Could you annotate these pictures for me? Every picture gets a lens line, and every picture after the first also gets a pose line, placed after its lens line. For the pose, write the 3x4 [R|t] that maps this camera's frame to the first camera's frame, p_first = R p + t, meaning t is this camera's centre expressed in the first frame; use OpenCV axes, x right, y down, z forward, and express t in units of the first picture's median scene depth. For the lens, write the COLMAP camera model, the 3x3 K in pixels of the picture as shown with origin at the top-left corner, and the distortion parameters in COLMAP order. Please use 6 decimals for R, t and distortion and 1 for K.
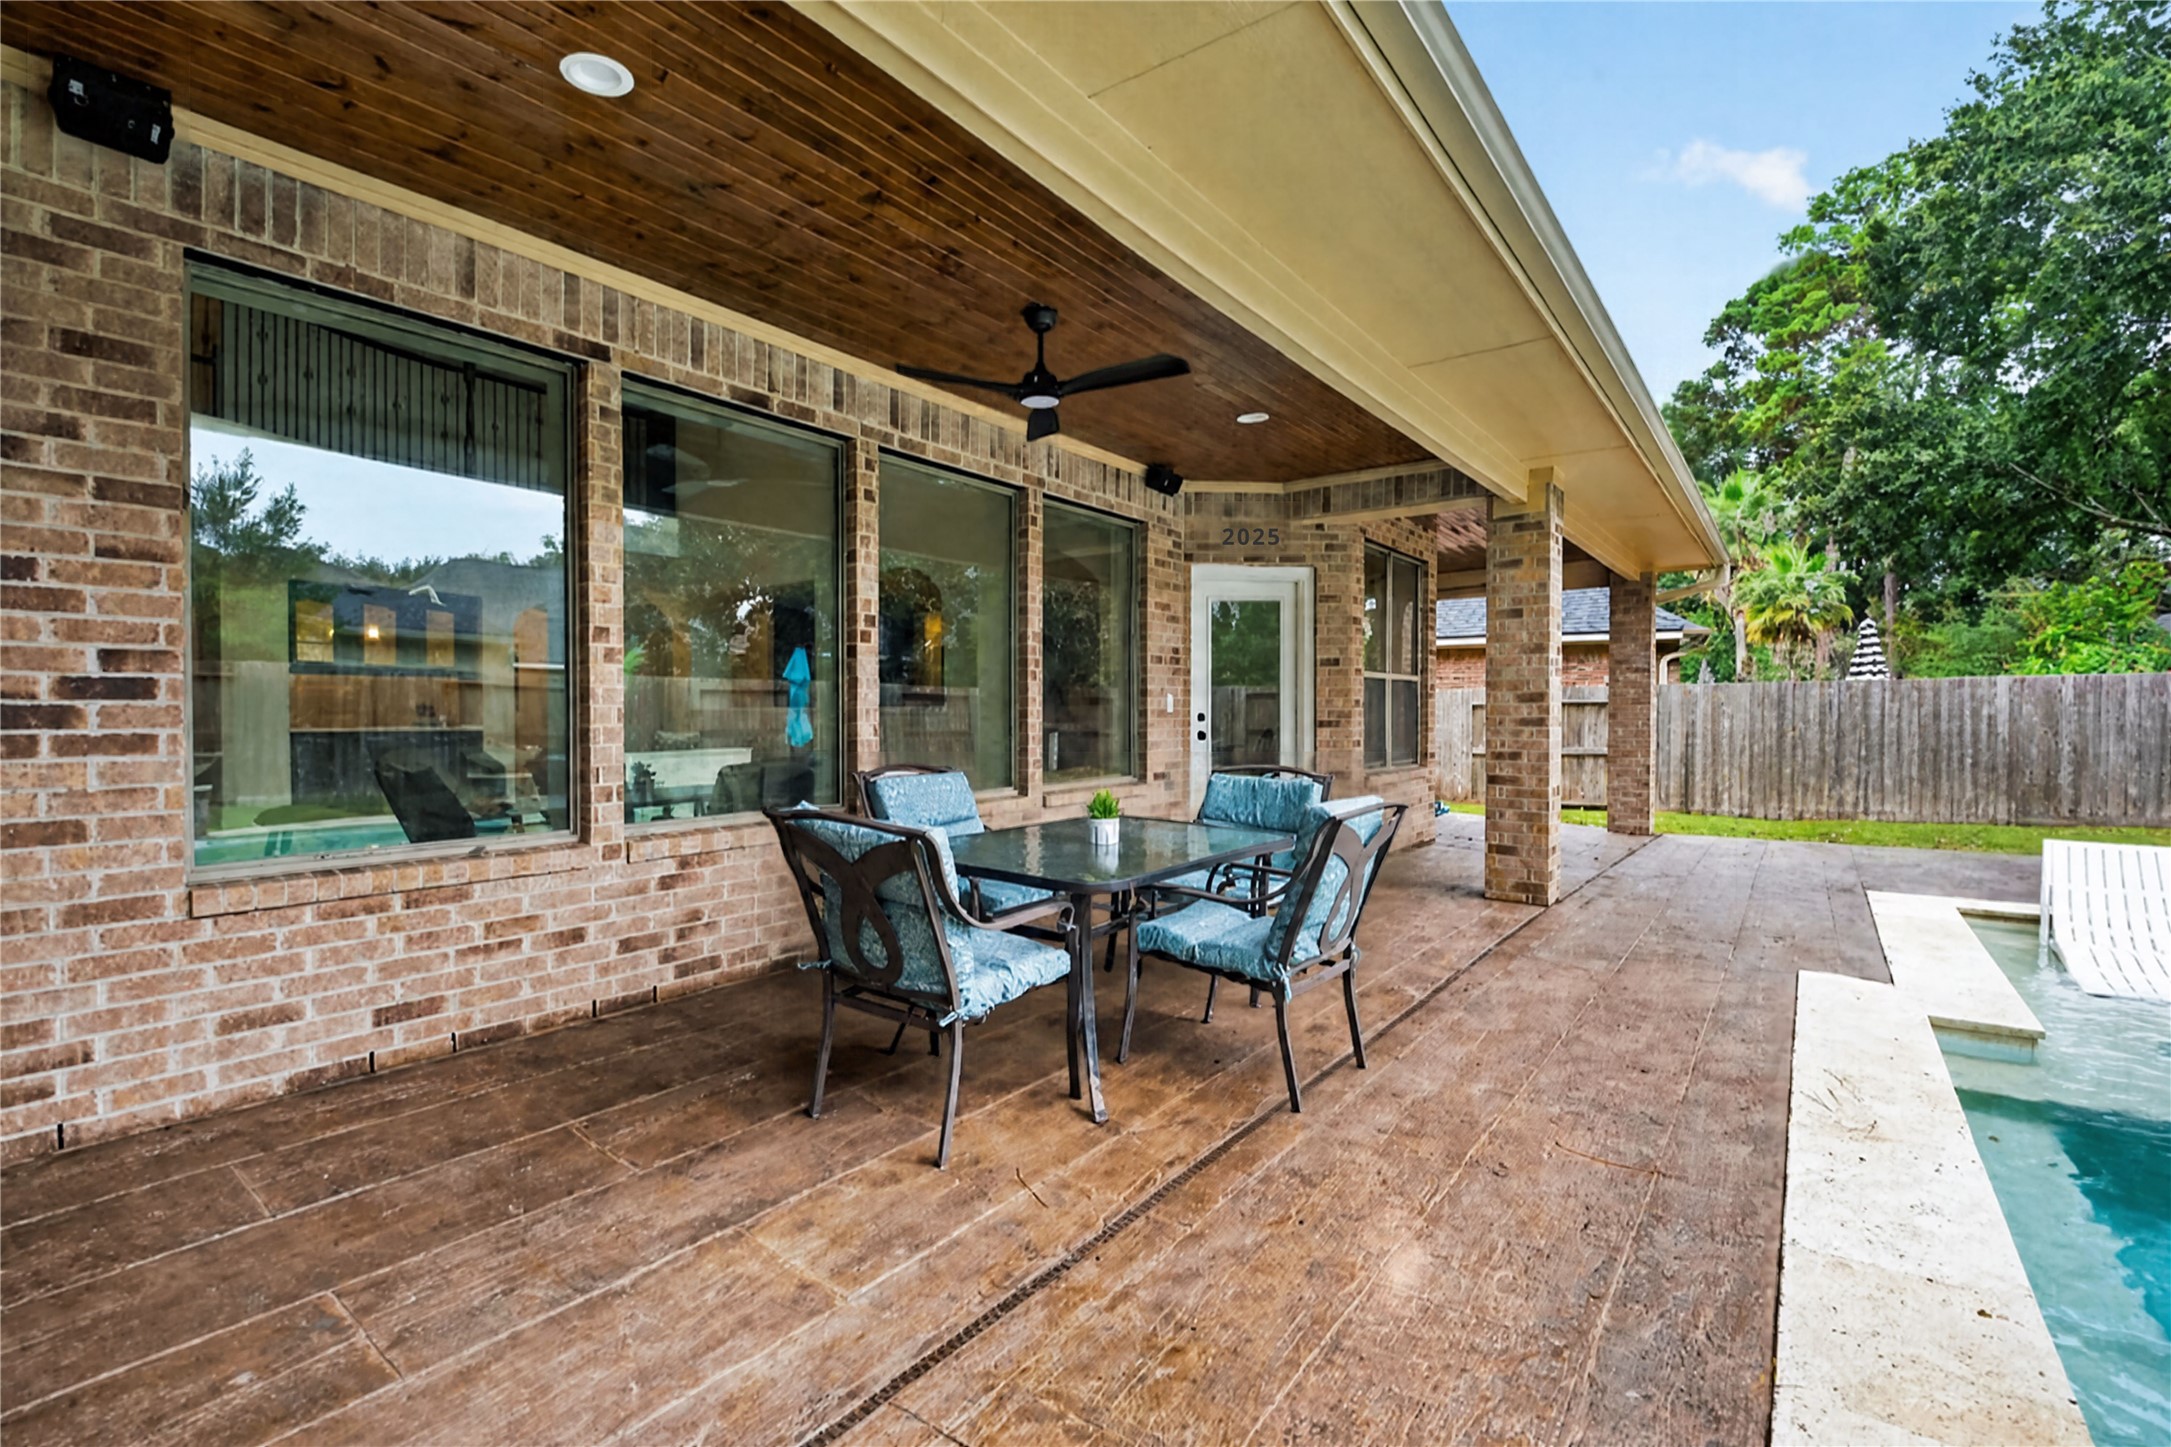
lens RADIAL K [[946.2, 0, 1082.0], [0, 946.2, 726.2], [0, 0, 1]] dist [-0.001823, -0.000975]
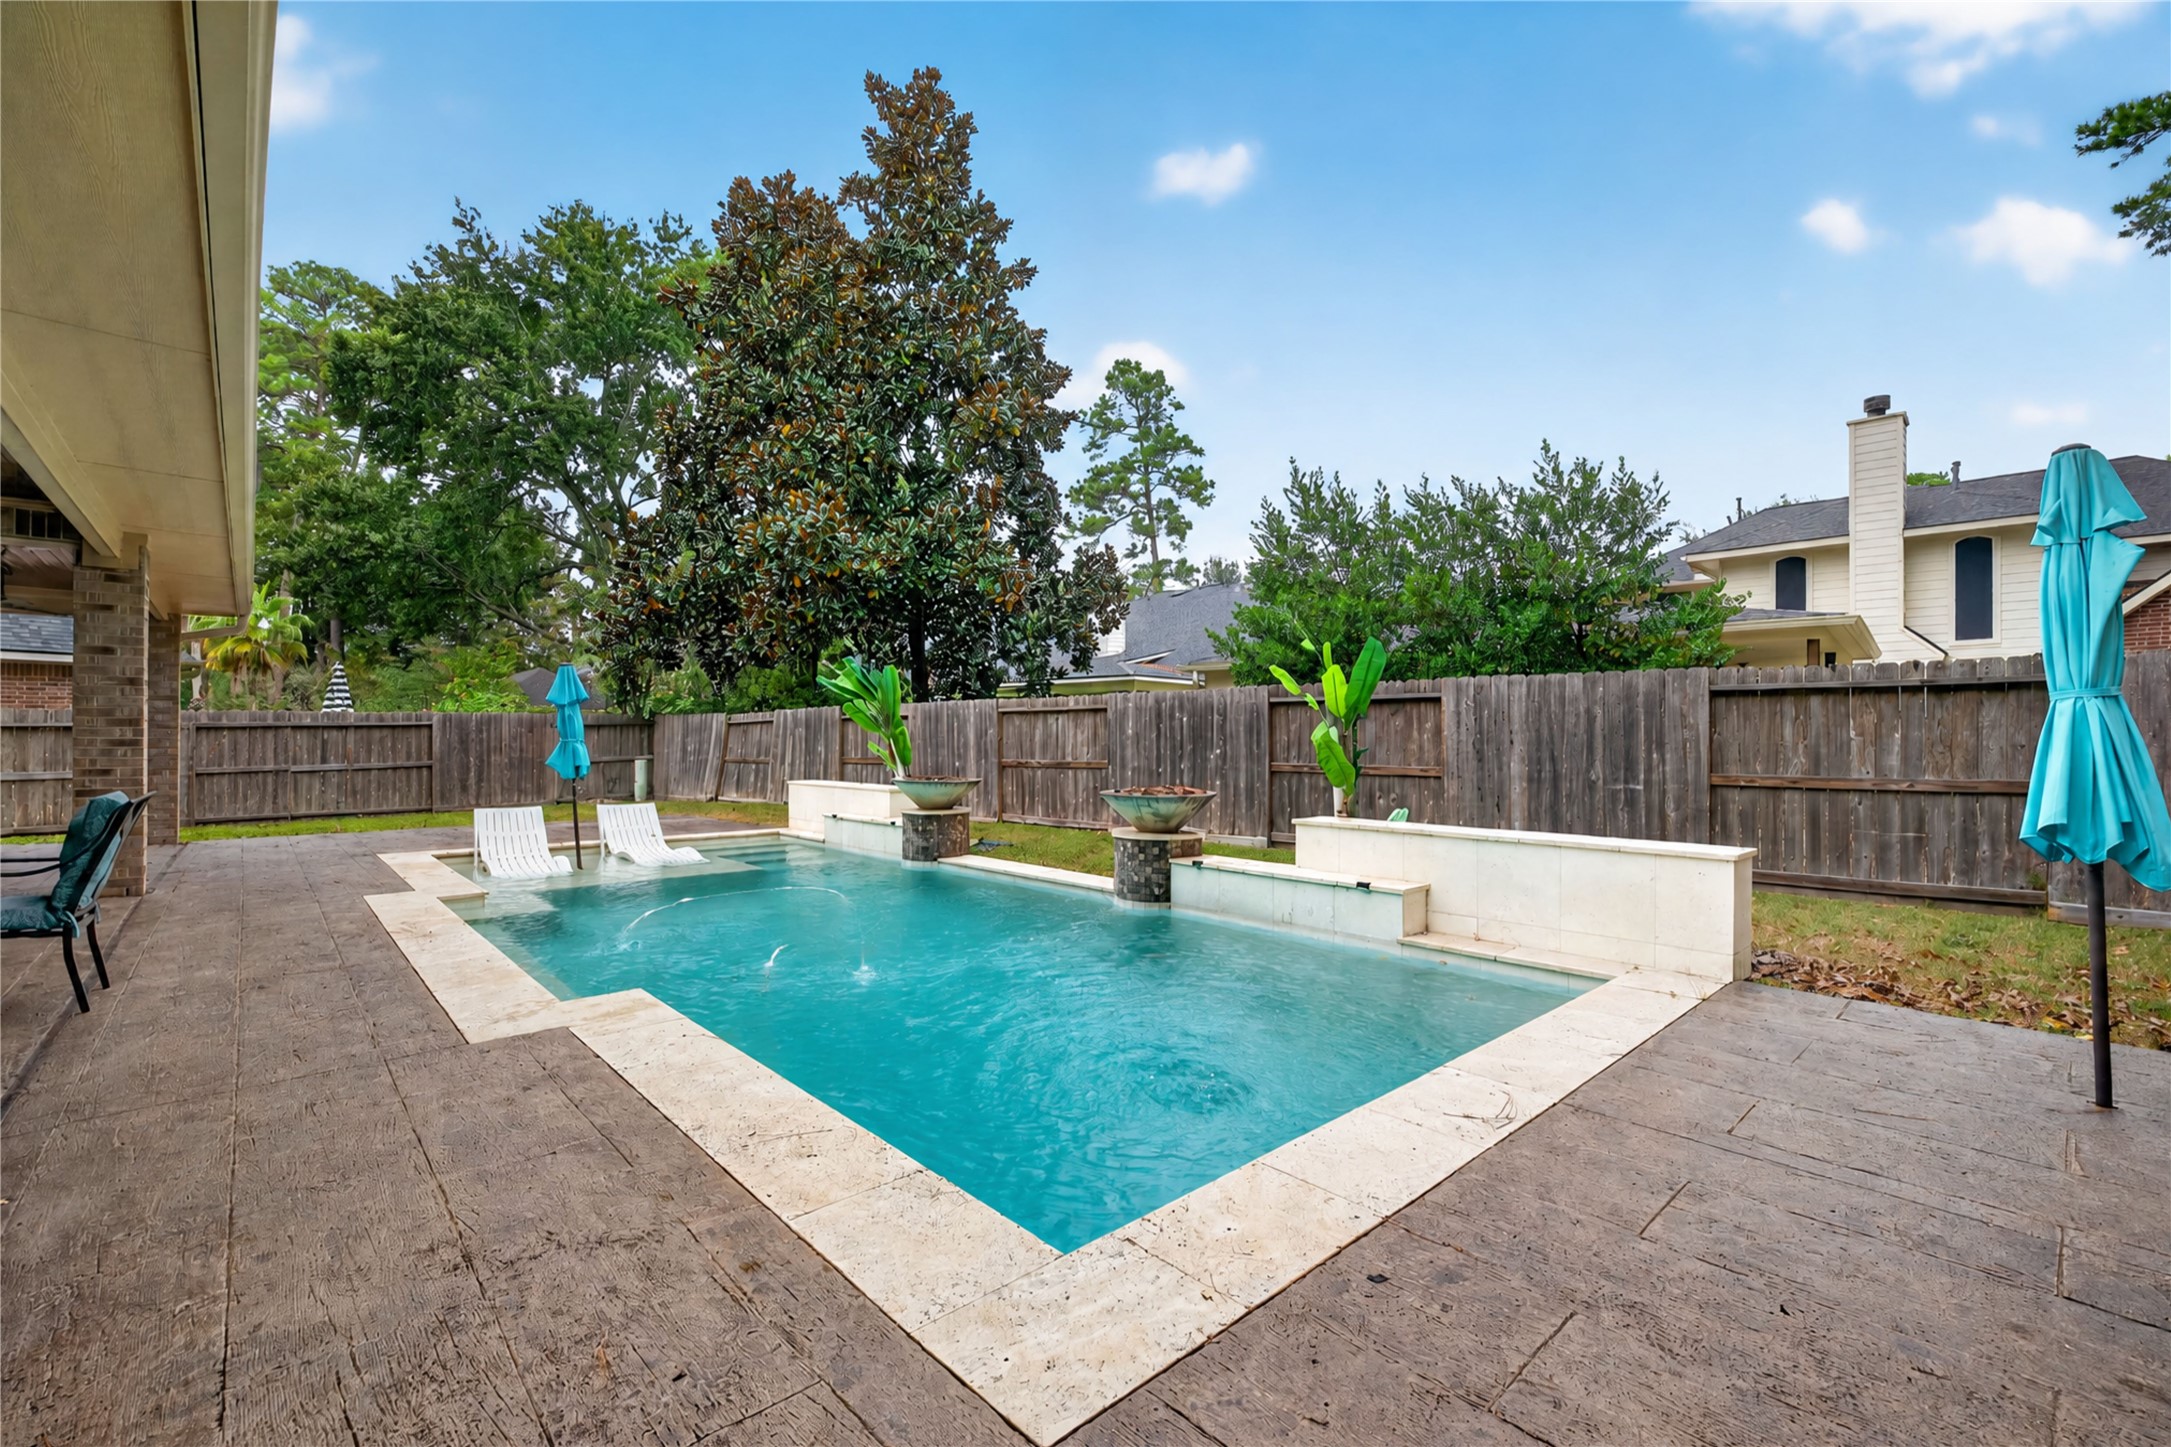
lens RADIAL K [[946.2, 0, 1082.0], [0, 946.2, 726.2], [0, 0, 1]] dist [-0.001823, -0.000975]
pose [[0.170613, 0.013437, 0.985246, -0.196488], [0.014723, 0.999761, -0.016184, 0.004621], [-0.985228, 0.017267, 0.170375, -0.154053]]
